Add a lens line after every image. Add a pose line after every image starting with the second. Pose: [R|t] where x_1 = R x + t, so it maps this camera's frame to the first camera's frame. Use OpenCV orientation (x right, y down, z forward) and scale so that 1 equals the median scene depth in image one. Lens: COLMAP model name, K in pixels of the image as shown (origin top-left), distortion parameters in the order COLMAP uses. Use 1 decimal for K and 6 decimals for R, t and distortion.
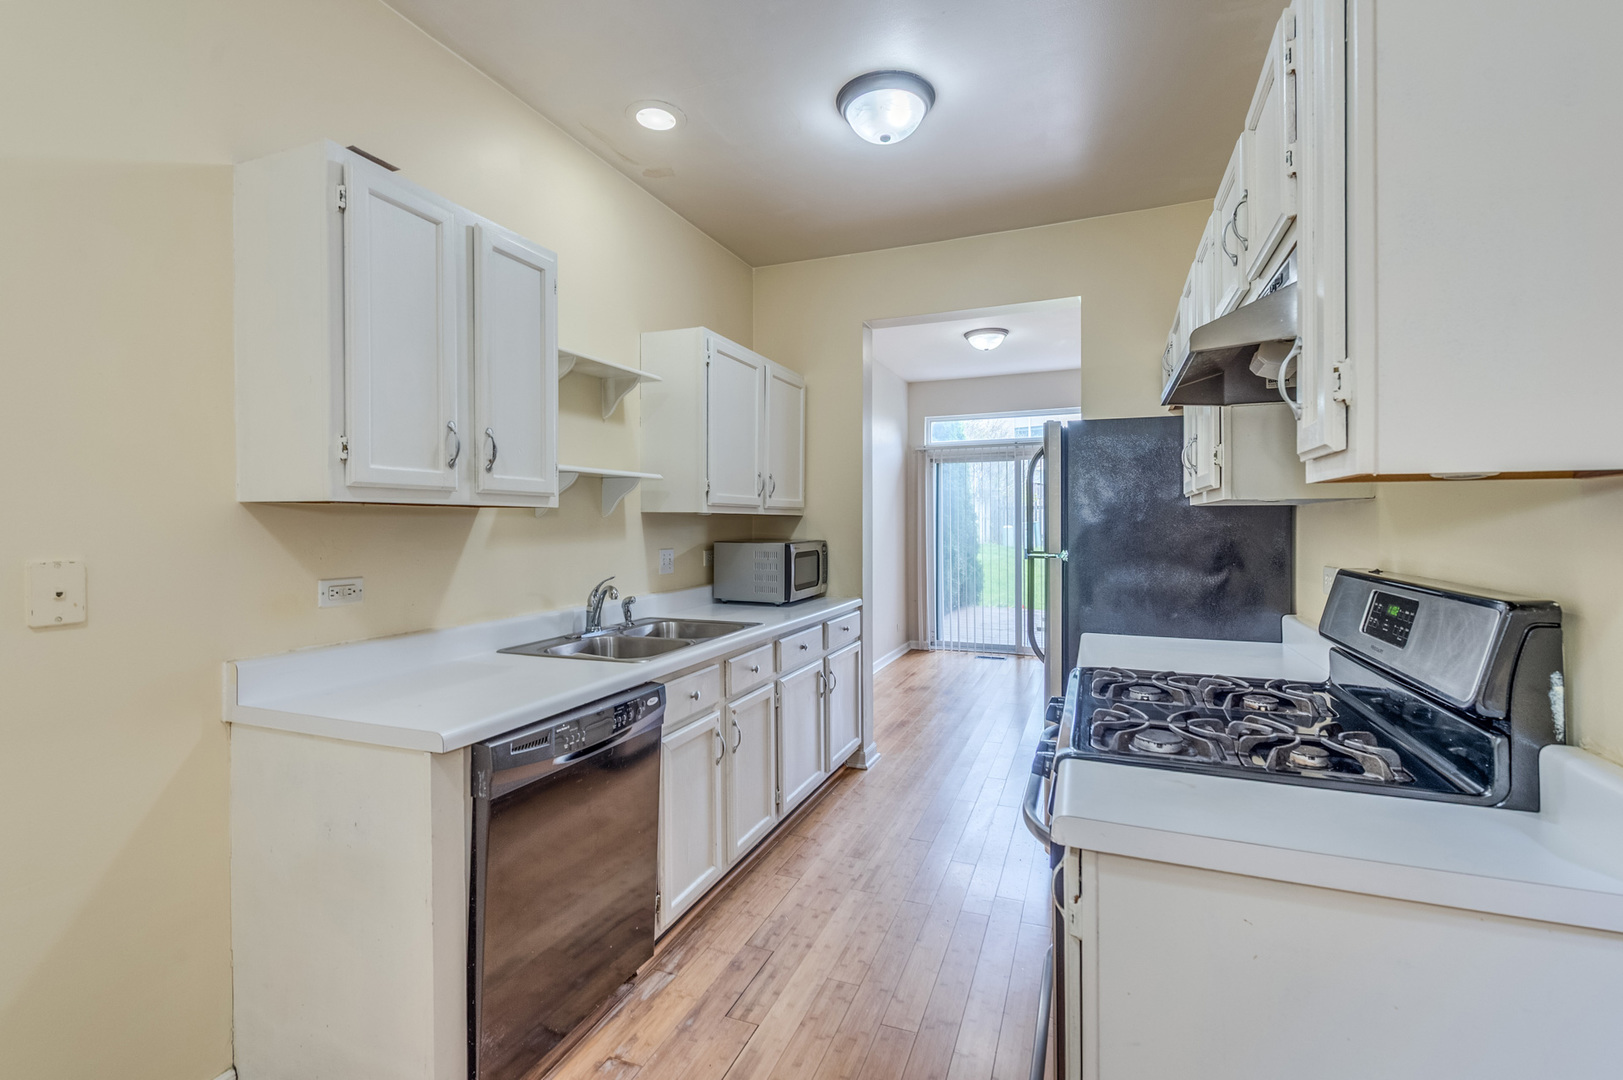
lens RADIAL K [[715.2, 0, 825.9], [0, 715.2, 522.6], [0, 0, 1]] dist [0.005211, 0.000593]
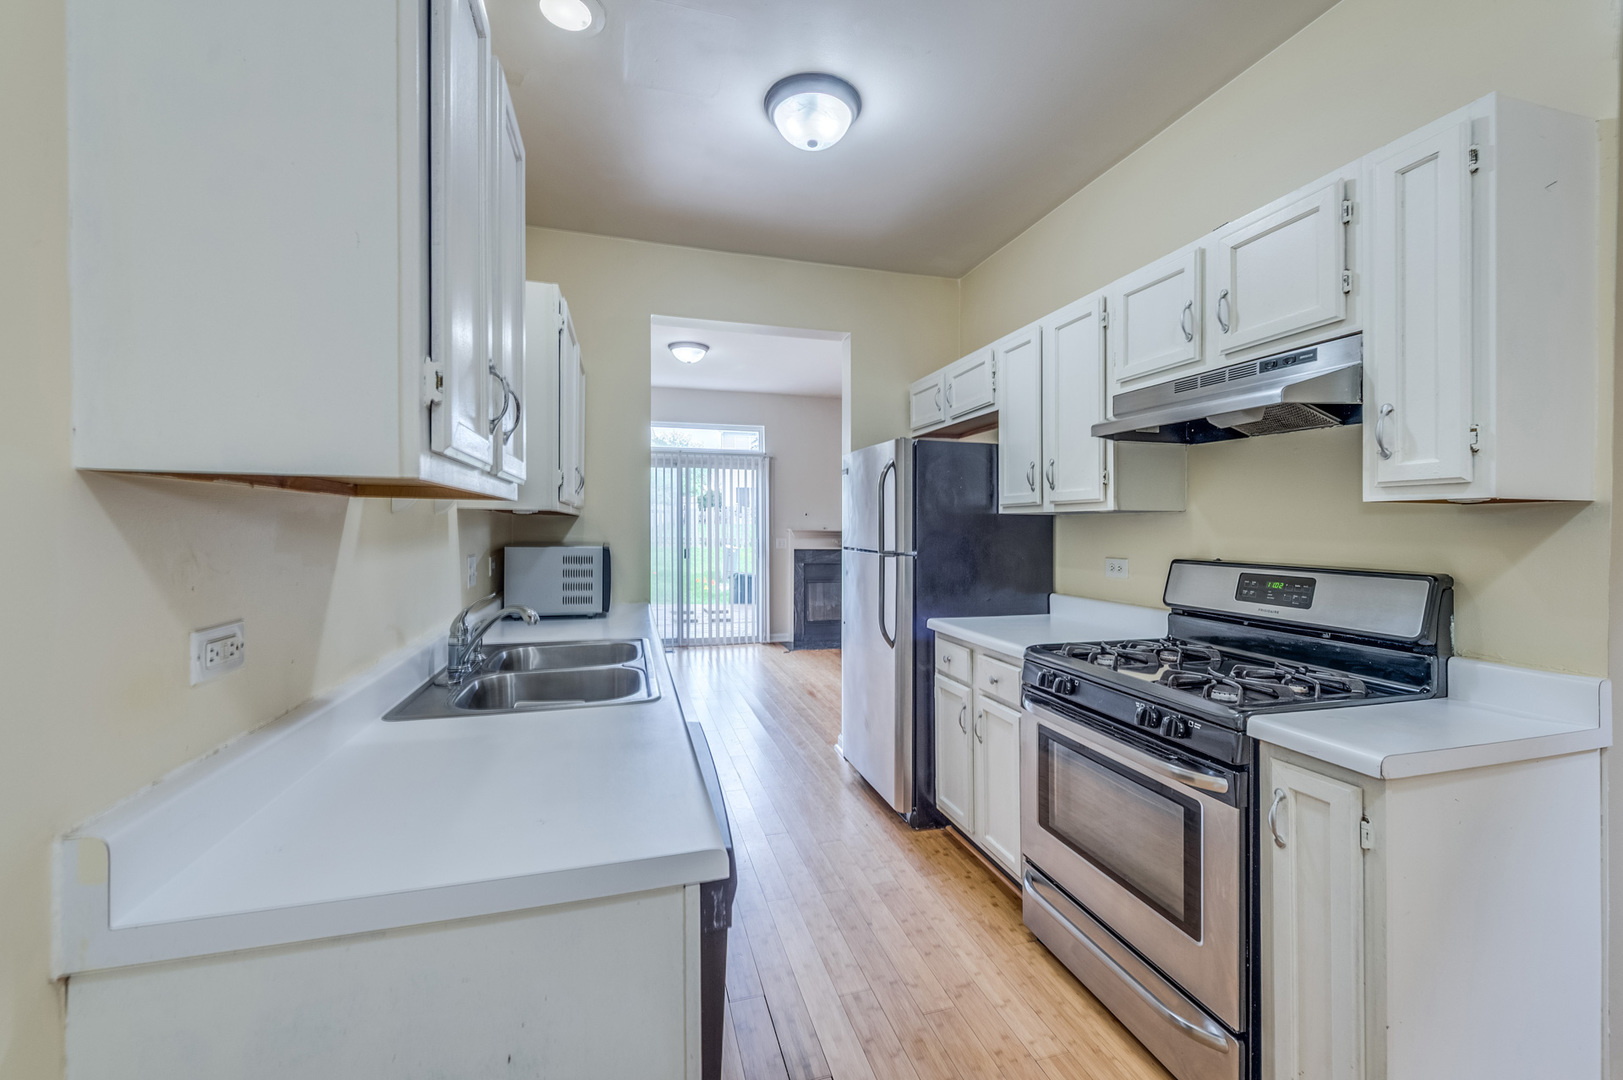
lens RADIAL K [[648.2, 0, 812.7], [0, 648.2, 527.5], [0, 0, 1]] dist [0.018510, -0.001156]
pose [[0.796077, 0.004837, 0.605175, -0.562186], [-0.007174, 0.999973, 0.001443, 0.002746], [-0.605152, -0.005490, 0.796091, 0.321299]]
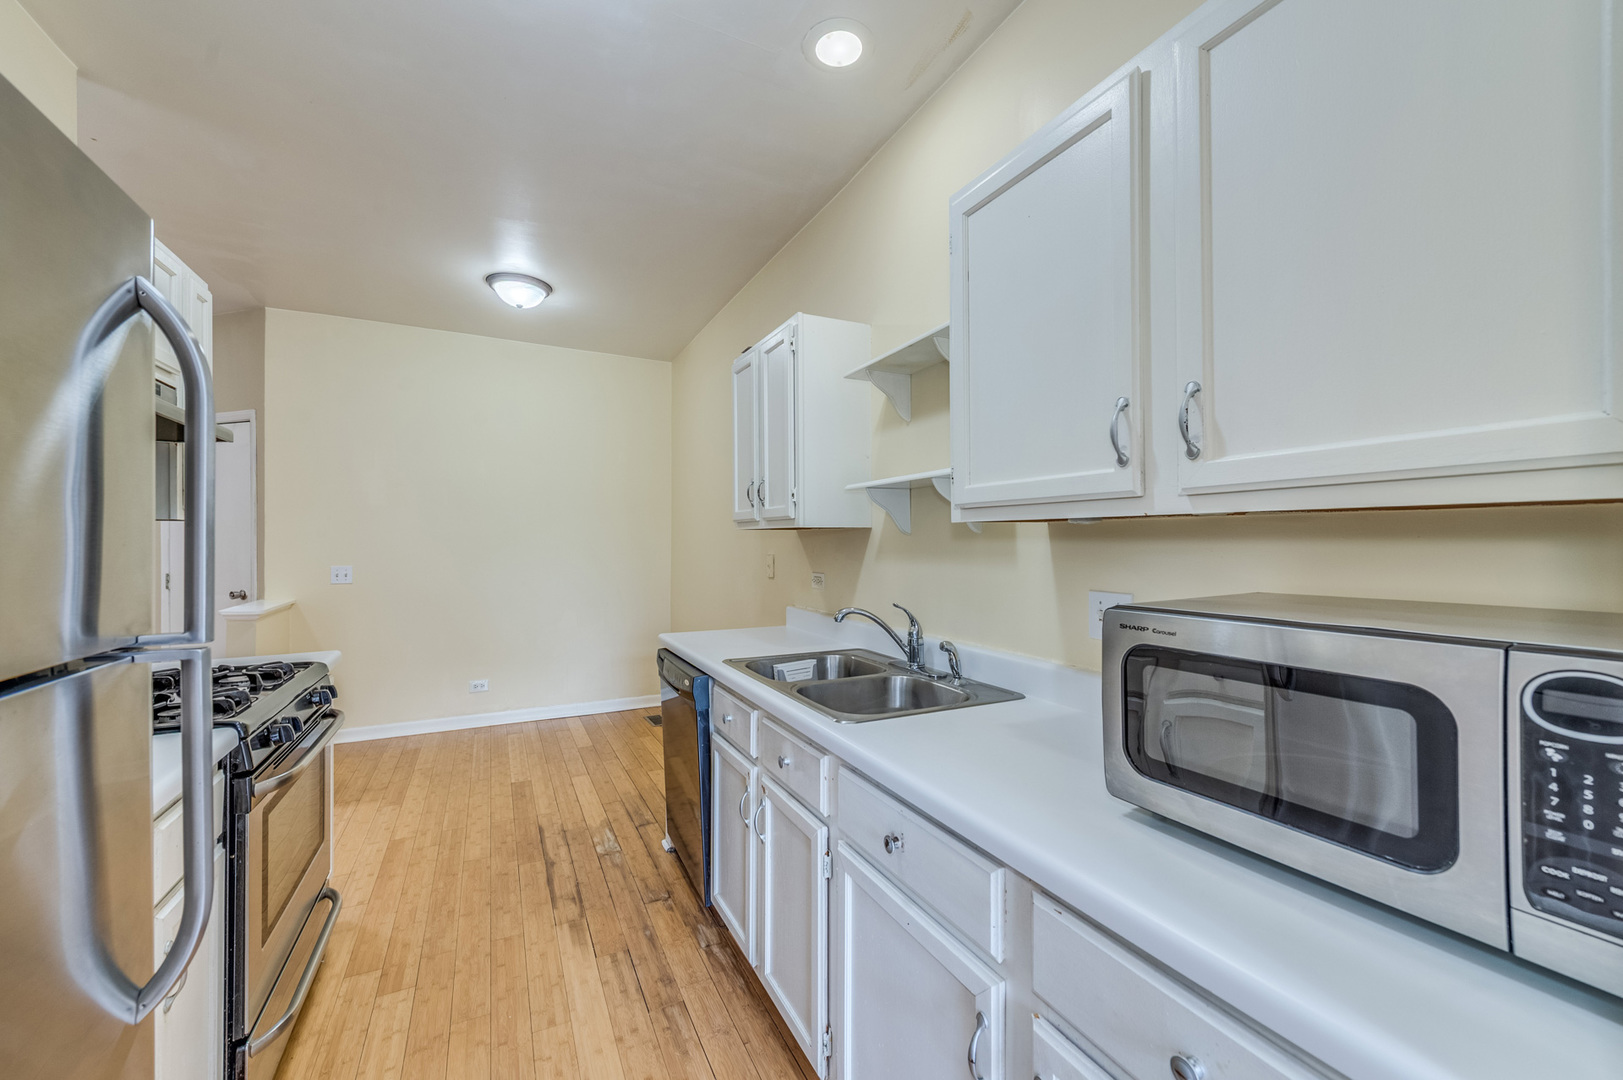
lens RADIAL K [[648.2, 0, 802.3], [0, 648.2, 537.2], [0, 0, 1]] dist [0.018510, -0.001156]
pose [[-0.691129, 0.001837, -0.722729, 0.415321], [0.002189, 0.999998, 0.000448, -0.004407], [0.722728, -0.001272, -0.691132, 1.818951]]
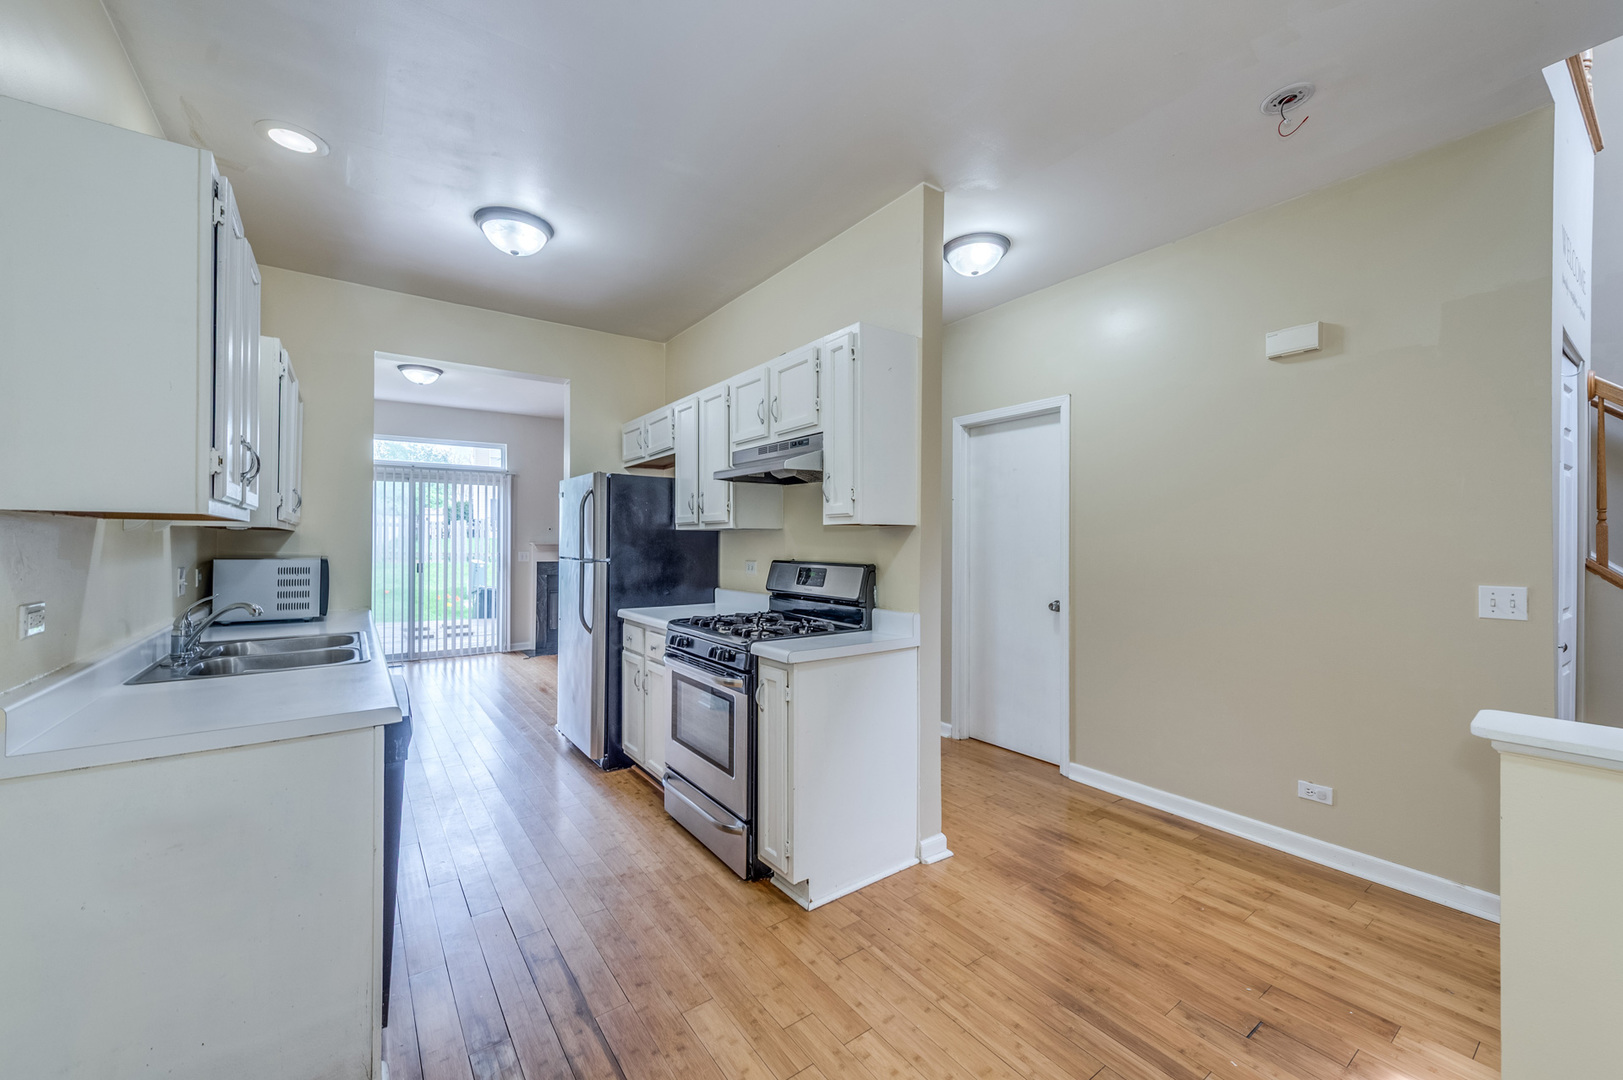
lens RADIAL K [[648.2, 0, 811.5], [0, 648.2, 524.7], [0, 0, 1]] dist [0.018510, -0.001156]
pose [[0.553131, 0.022058, 0.832802, -0.746997], [-0.002168, 0.999684, -0.025038, 0.004039], [-0.833092, 0.012044, 0.553004, -0.177905]]
